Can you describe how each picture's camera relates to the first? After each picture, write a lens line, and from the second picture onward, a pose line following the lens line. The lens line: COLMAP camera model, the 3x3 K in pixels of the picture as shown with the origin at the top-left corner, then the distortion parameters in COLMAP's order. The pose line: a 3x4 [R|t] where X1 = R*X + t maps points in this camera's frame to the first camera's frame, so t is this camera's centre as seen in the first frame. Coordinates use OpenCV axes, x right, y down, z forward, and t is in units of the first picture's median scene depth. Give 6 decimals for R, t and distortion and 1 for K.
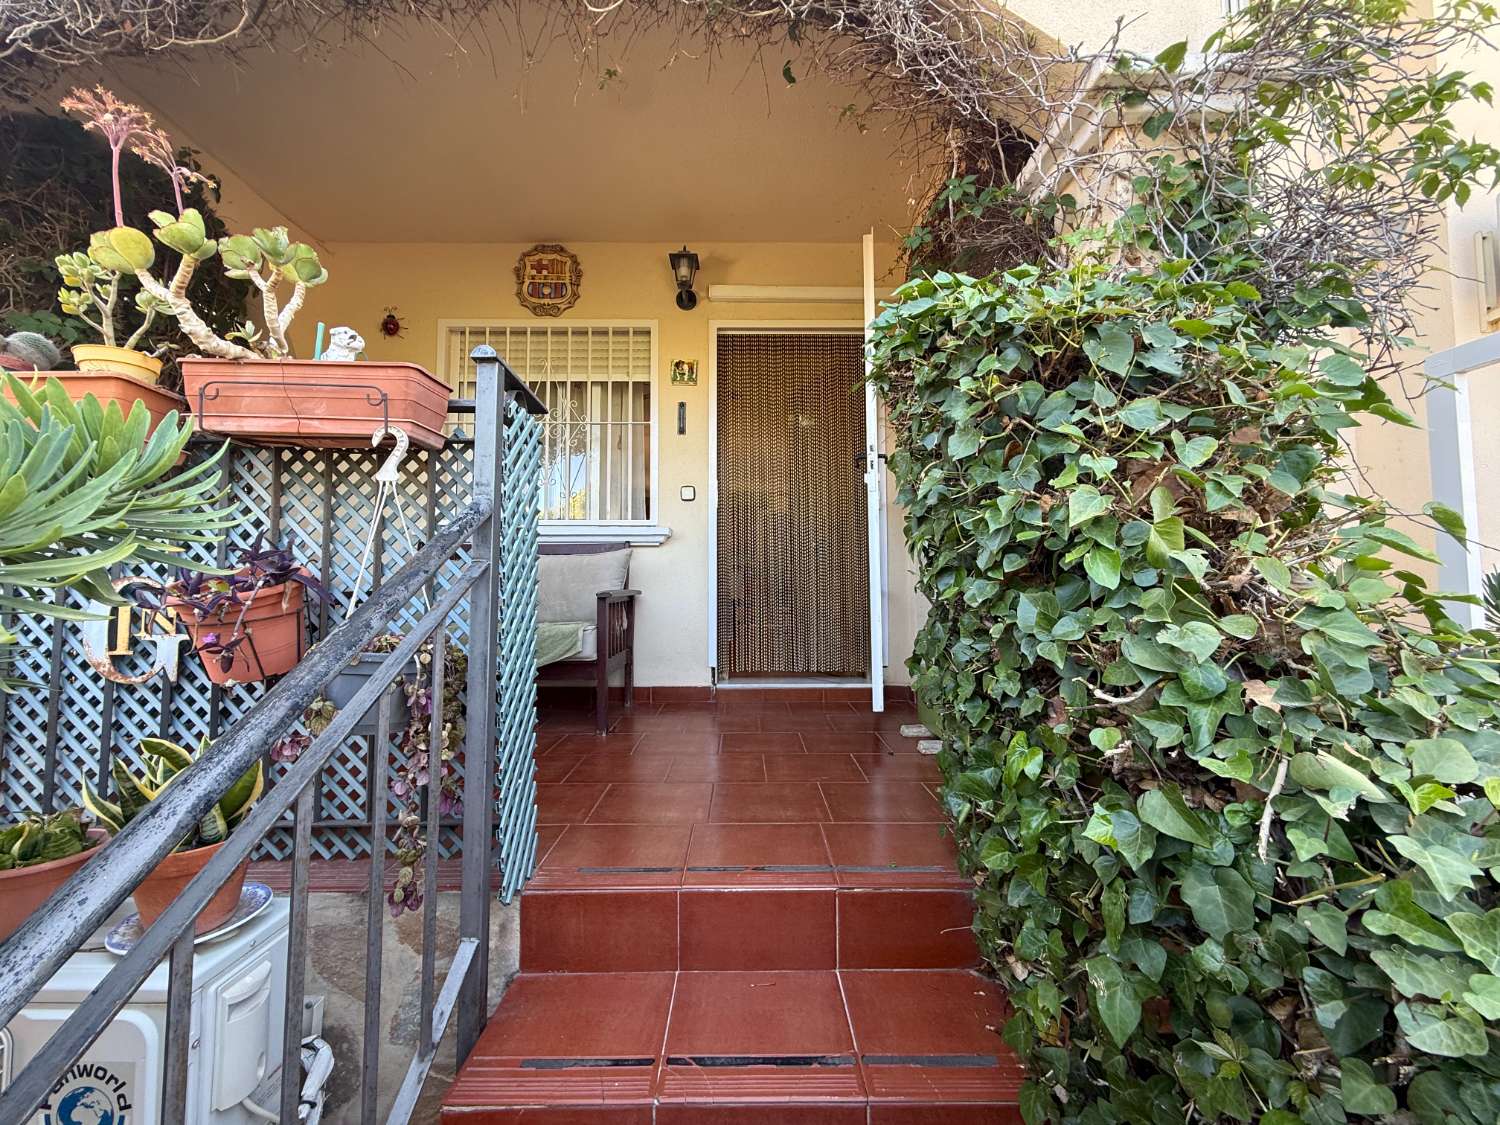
lens RADIAL K [[596.1, 0, 741.9], [0, 596.1, 563.2], [0, 0, 1]] dist [0.003936, 0.000186]
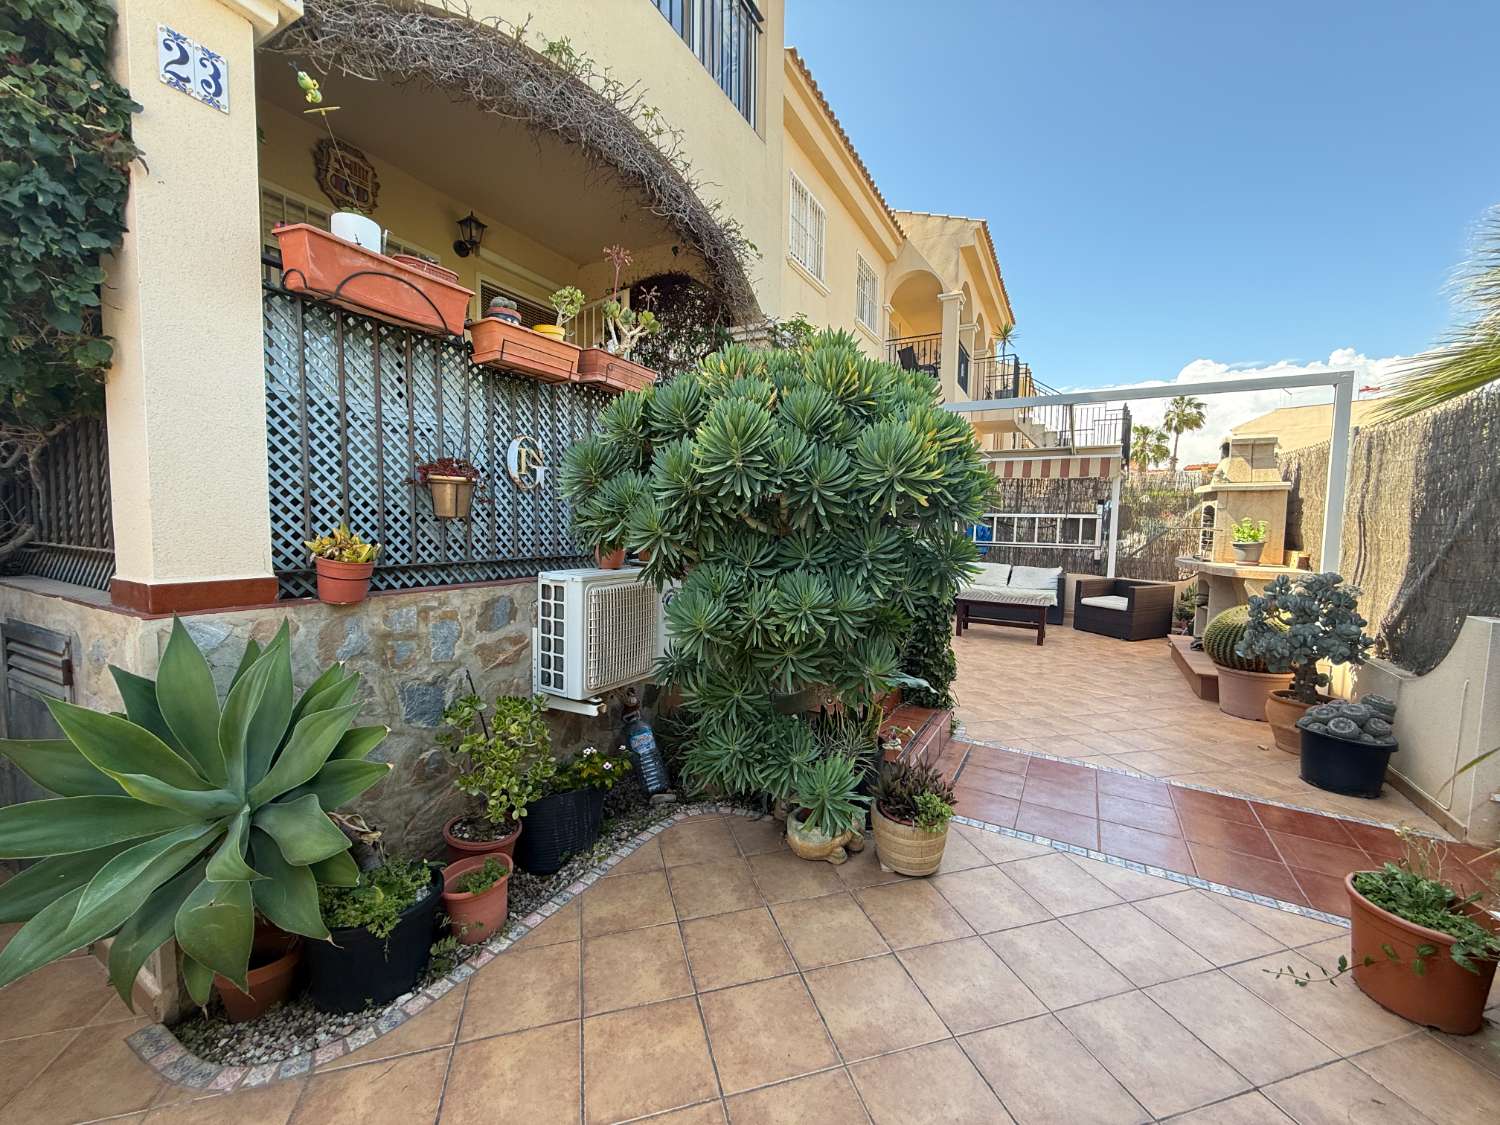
lens RADIAL K [[594.3, 0, 748.0], [0, 594.3, 562.0], [0, 0, 1]] dist [0.000439, 0.000026]
pose [[0.478925, -0.047262, 0.876583, -0.980380], [-0.064416, 0.993966, 0.088785, 0.089411], [-0.875489, -0.098987, 0.472990, -0.247522]]
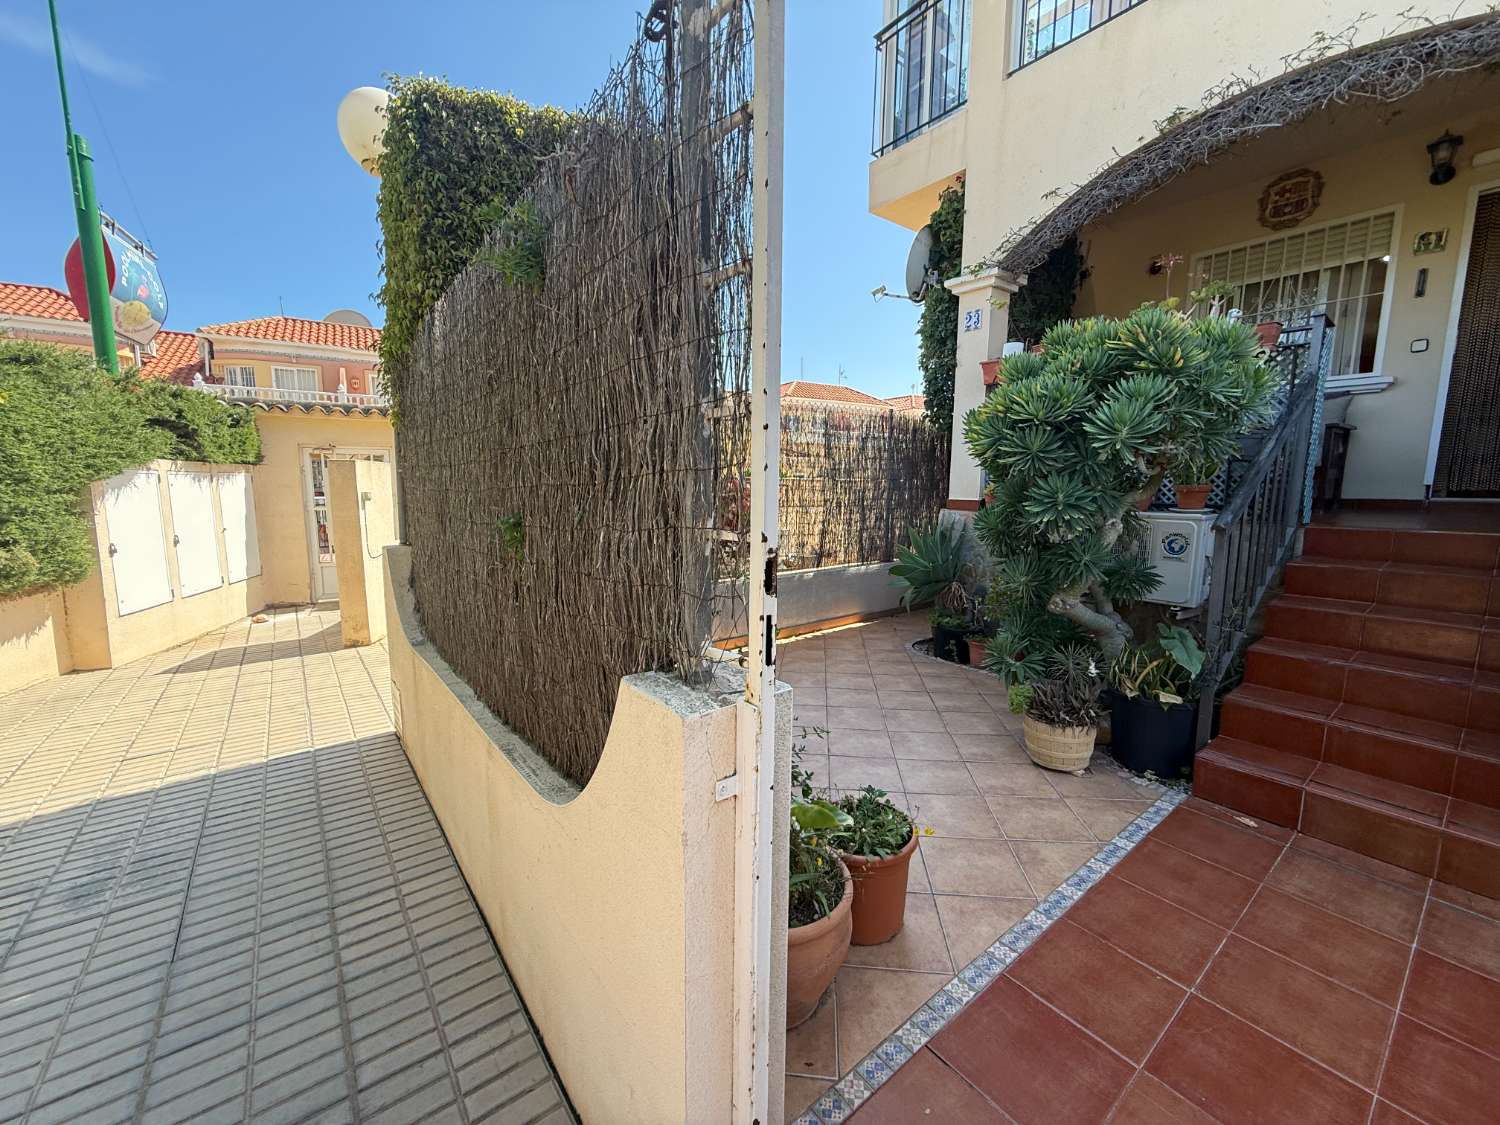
lens RADIAL K [[594.3, 0, 746.5], [0, 594.3, 562.6], [0, 0, 1]] dist [0.000439, 0.000026]
pose [[0.619428, 0.109815, -0.777335, 0.053874], [0.036897, 0.985002, 0.168554, 0.067458], [0.784186, -0.133089, 0.606086, -0.912326]]
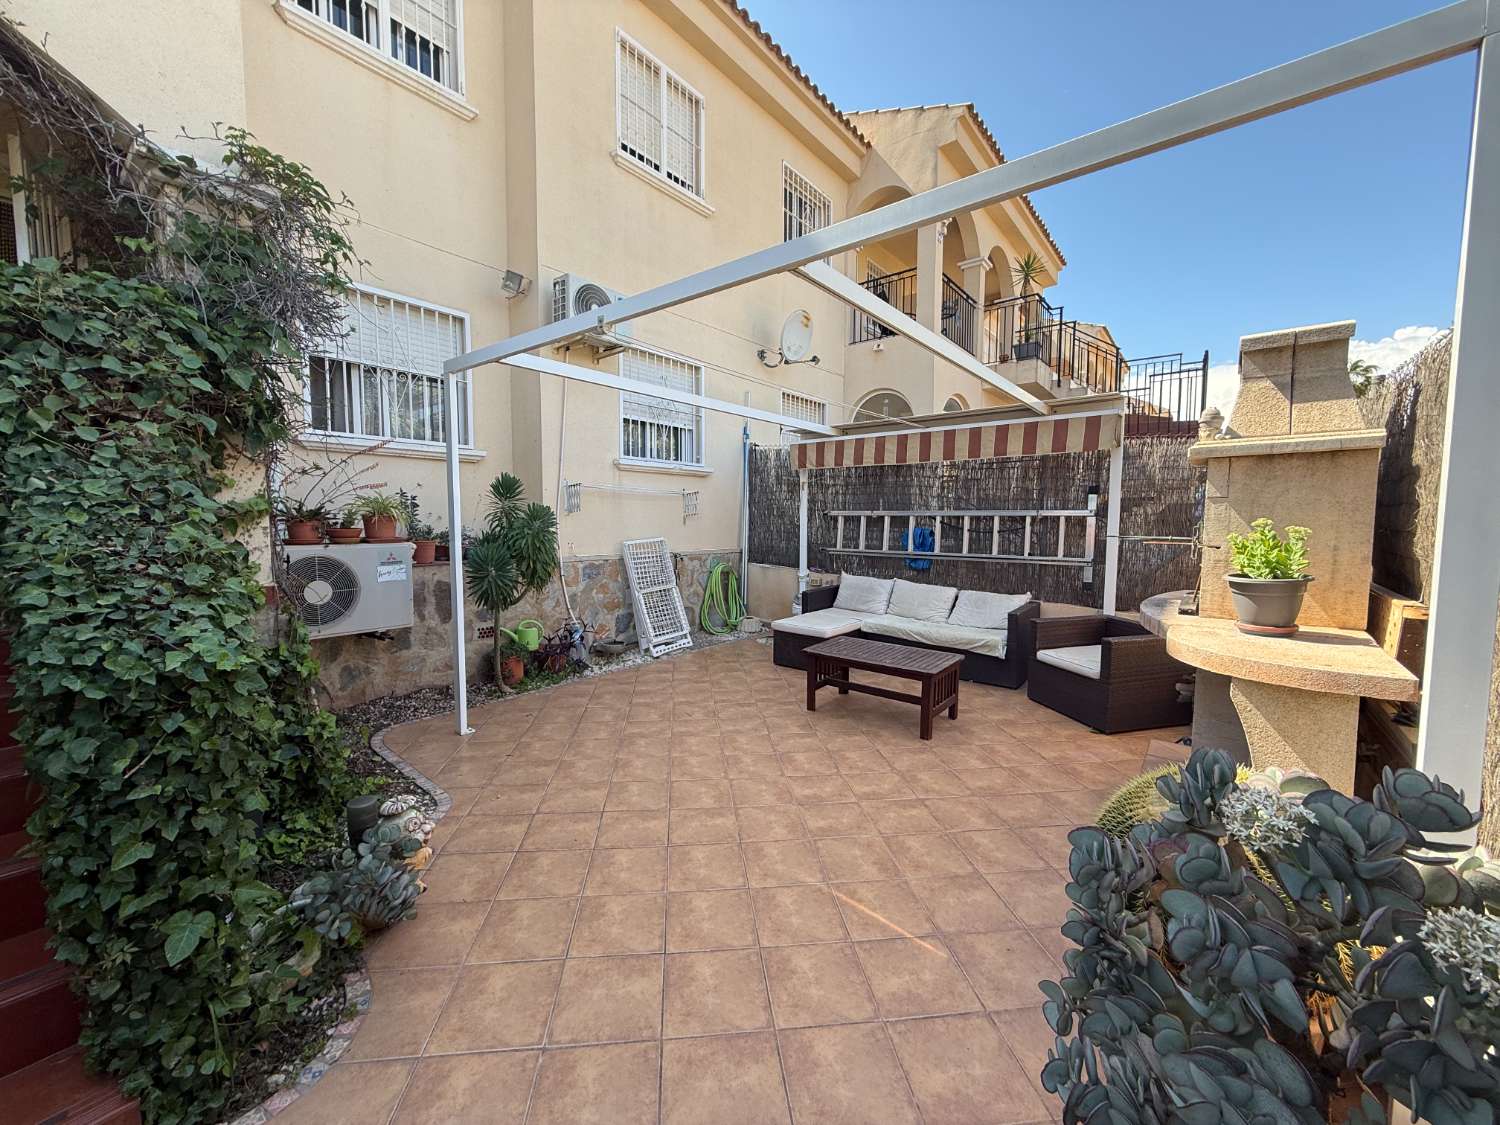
lens RADIAL K [[594.3, 0, 746.1], [0, 594.3, 562.5], [0, 0, 1]] dist [0.000439, 0.000026]
pose [[0.619473, -0.052595, 0.783254, 0.109552], [-0.045643, 0.993652, 0.102823, 0.037561], [-0.783690, -0.099446, 0.613140, -0.588696]]
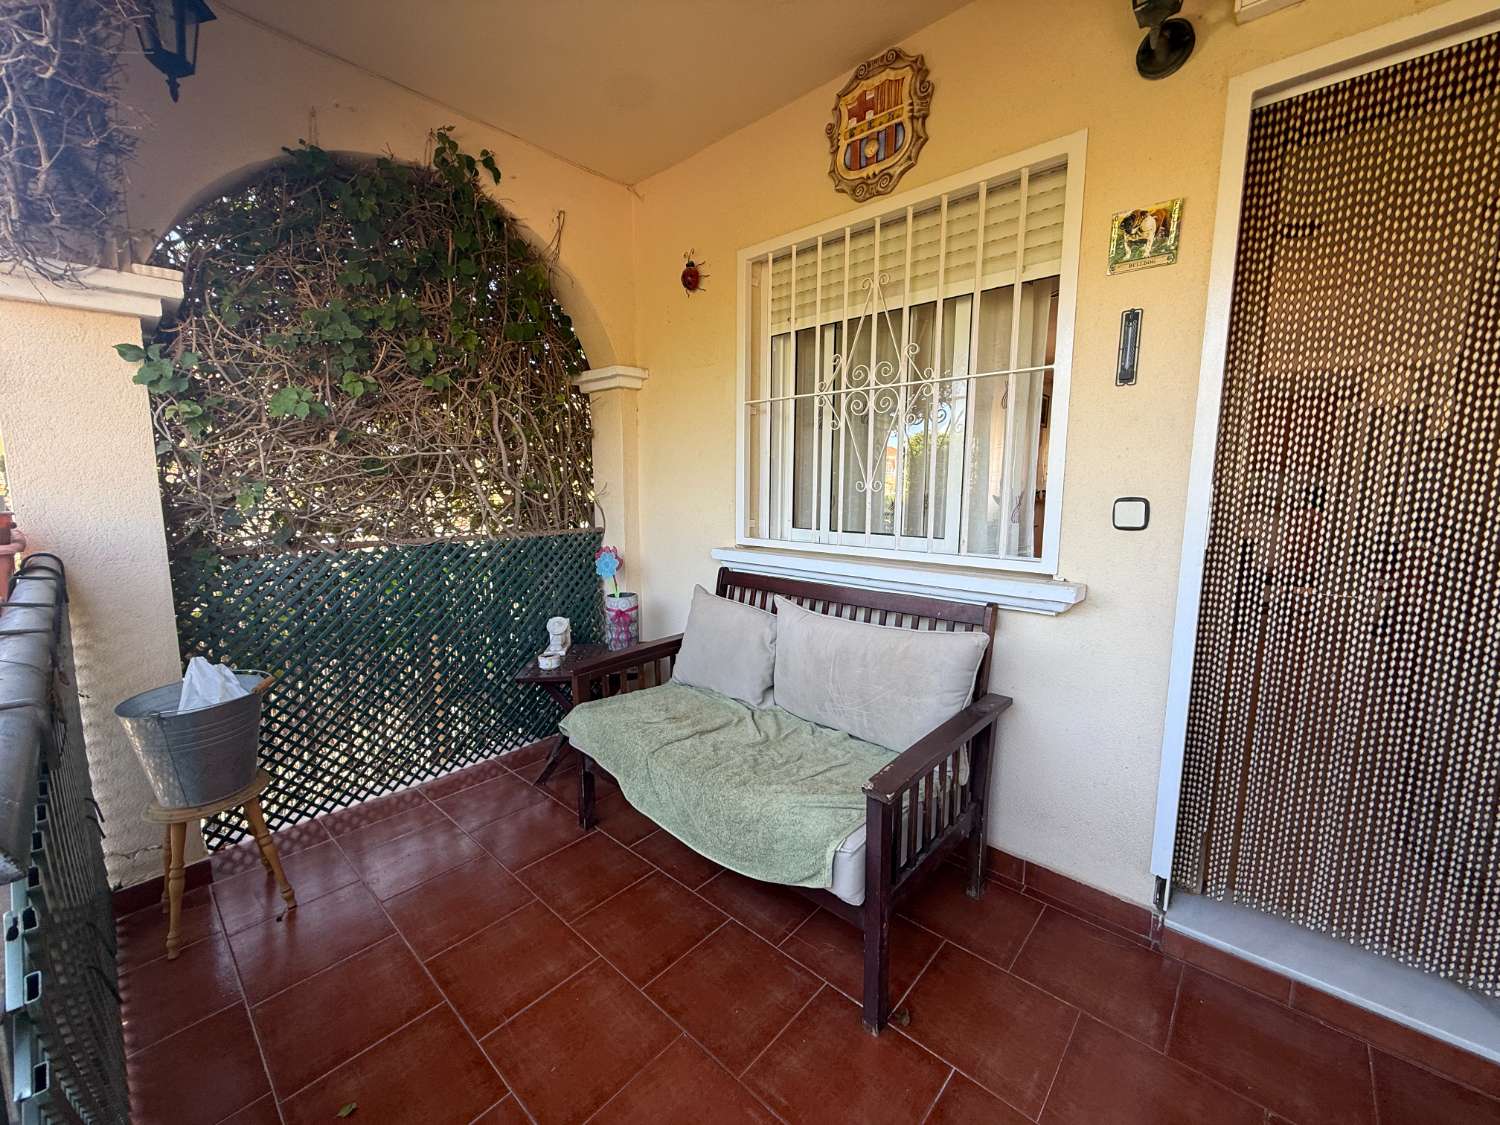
lens RADIAL K [[594.3, 0, 748.7], [0, 594.3, 563.3], [0, 0, 1]] dist [0.000439, 0.000026]
pose [[0.740190, 0.091950, -0.666081, 0.001920], [0.032136, 0.984636, 0.171638, -0.167057], [0.671629, -0.148450, 0.725863, 0.446927]]
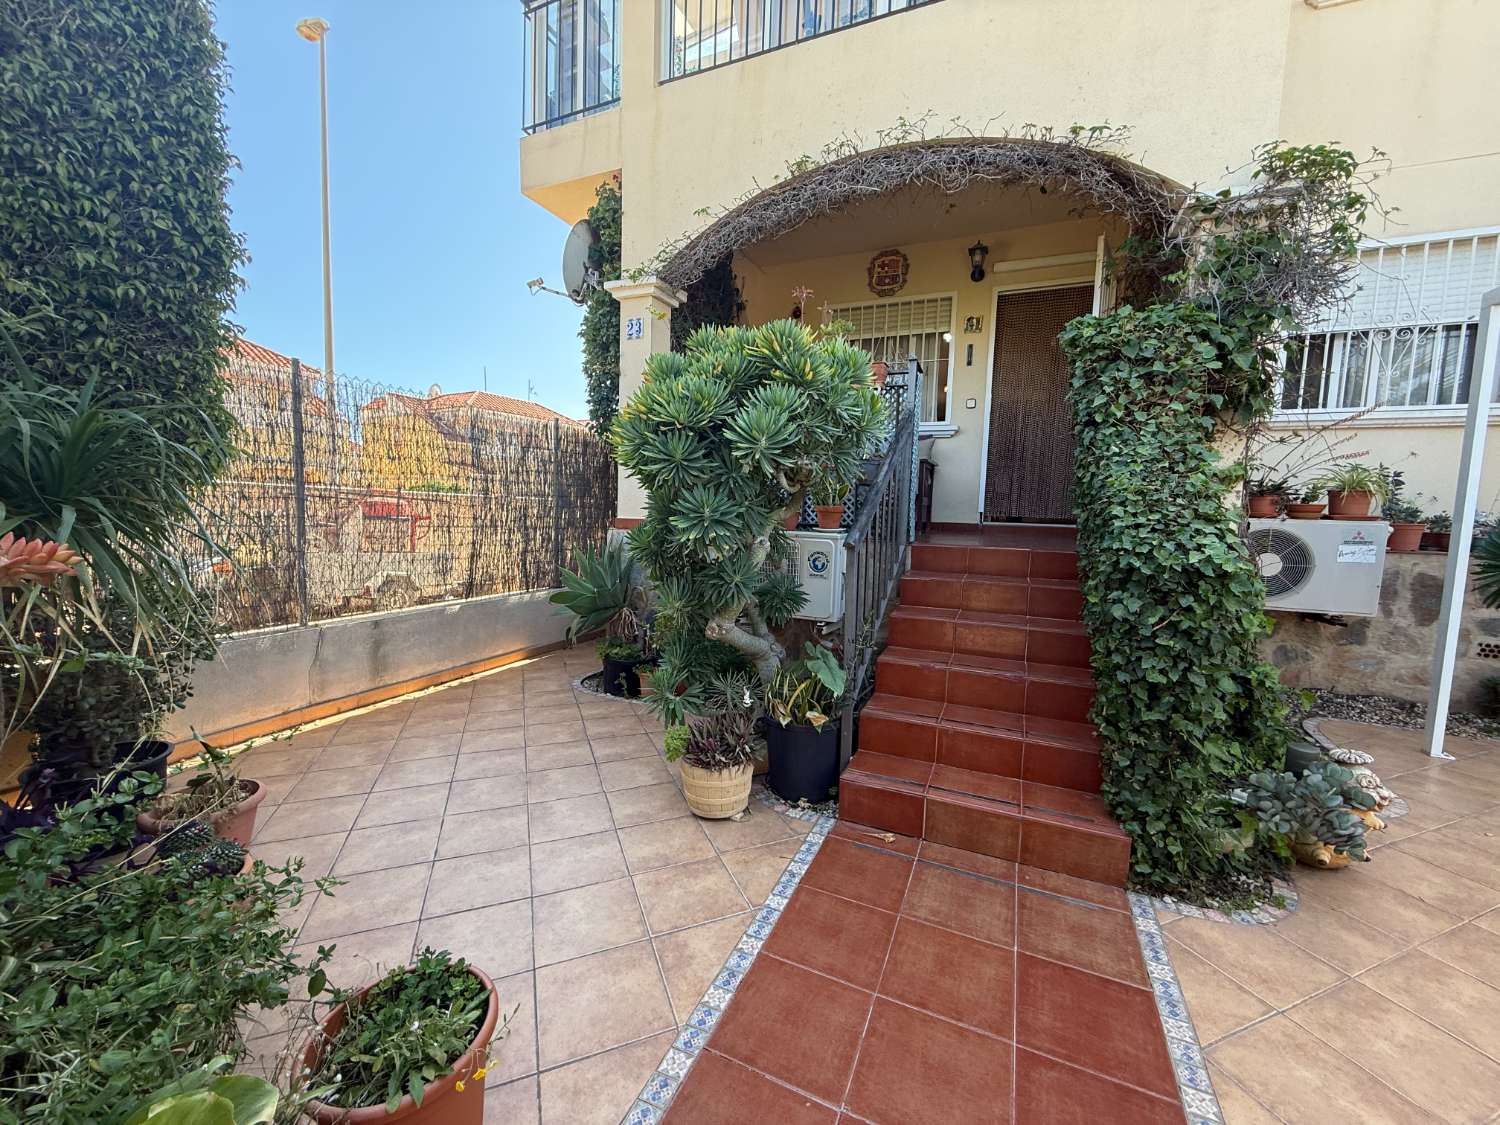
lens RADIAL K [[594.3, 0, 745.9], [0, 594.3, 562.9], [0, 0, 1]] dist [0.000439, 0.000026]
pose [[0.915088, 0.064459, -0.398070, 0.018093], [-0.010039, 0.990477, 0.137310, 0.091905], [0.403130, -0.121655, 0.907021, -0.731979]]
